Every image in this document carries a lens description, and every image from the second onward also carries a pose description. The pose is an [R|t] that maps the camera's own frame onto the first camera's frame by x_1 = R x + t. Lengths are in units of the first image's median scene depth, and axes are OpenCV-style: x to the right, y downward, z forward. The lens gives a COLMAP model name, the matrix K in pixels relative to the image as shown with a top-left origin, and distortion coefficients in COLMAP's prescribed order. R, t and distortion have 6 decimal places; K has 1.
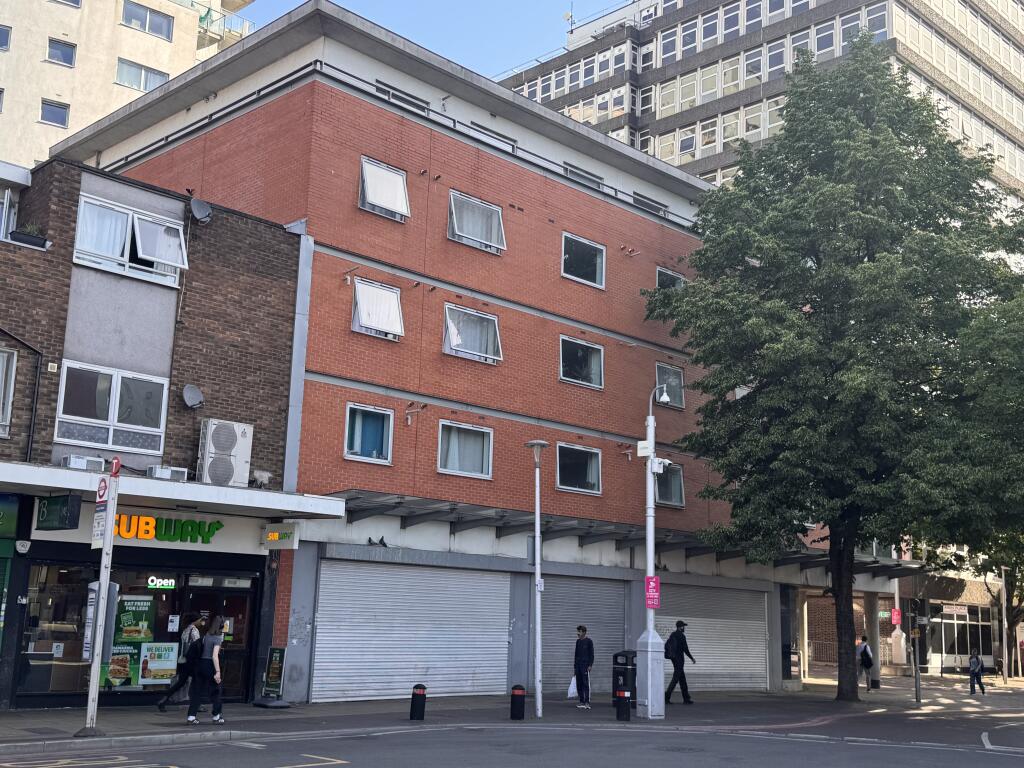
lens RADIAL K [[1179.6, 0, 512.0], [0, 1179.6, 384.0], [0, 0, 1]] dist [0.121095, -0.010248]
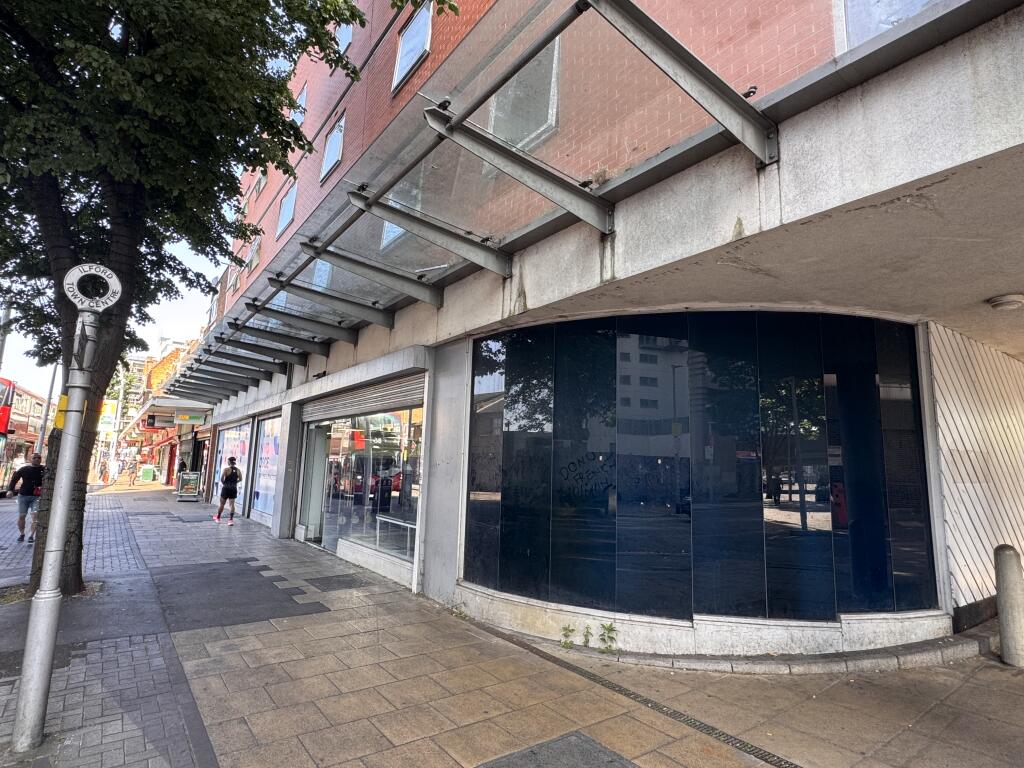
lens RADIAL K [[553.3, 0, 500.4], [0, 553.3, 381.2], [0, 0, 1]] dist [-0.000447, -0.000061]
pose [[-0.164683, -0.191007, -0.967676, 0.547813], [0.160045, 0.962895, -0.217300, 0.306145], [0.973275, -0.190657, -0.128003, 1.412535]]
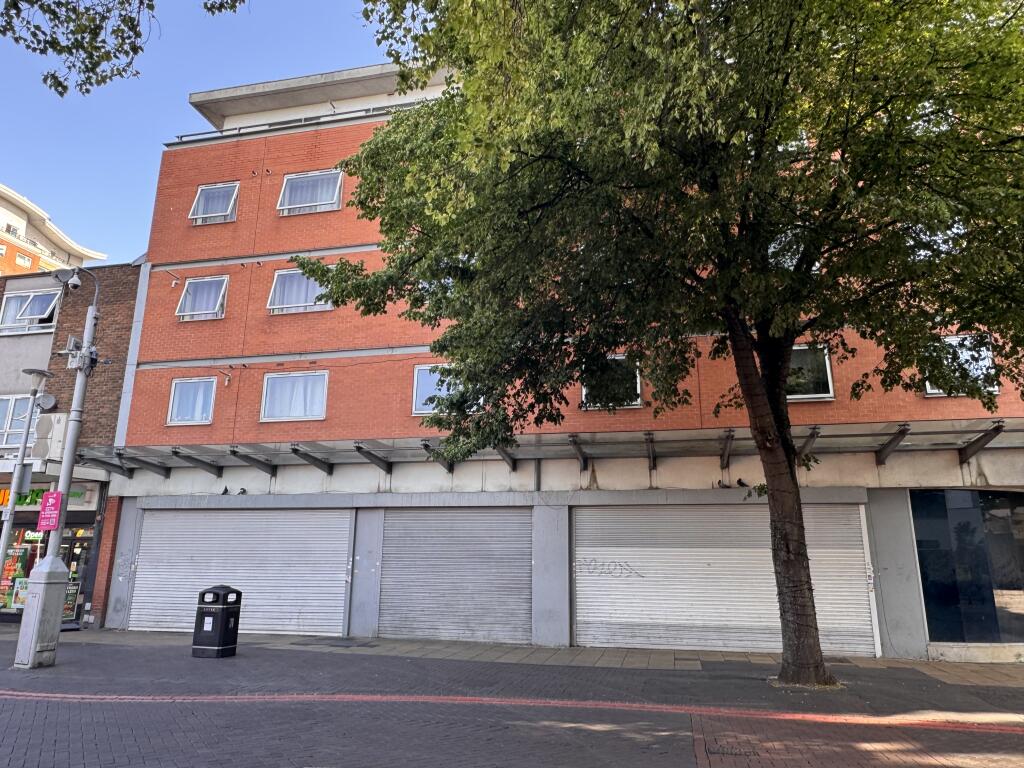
lens RADIAL K [[696.8, 0, 504.2], [0, 696.8, 384.9], [0, 0, 1]] dist [-0.004443, 0.002047]
pose [[0.527304, -0.240314, -0.814984, 0.587081], [0.173652, 0.969405, -0.173493, 0.192700], [0.831742, -0.050040, 0.552902, 0.842498]]
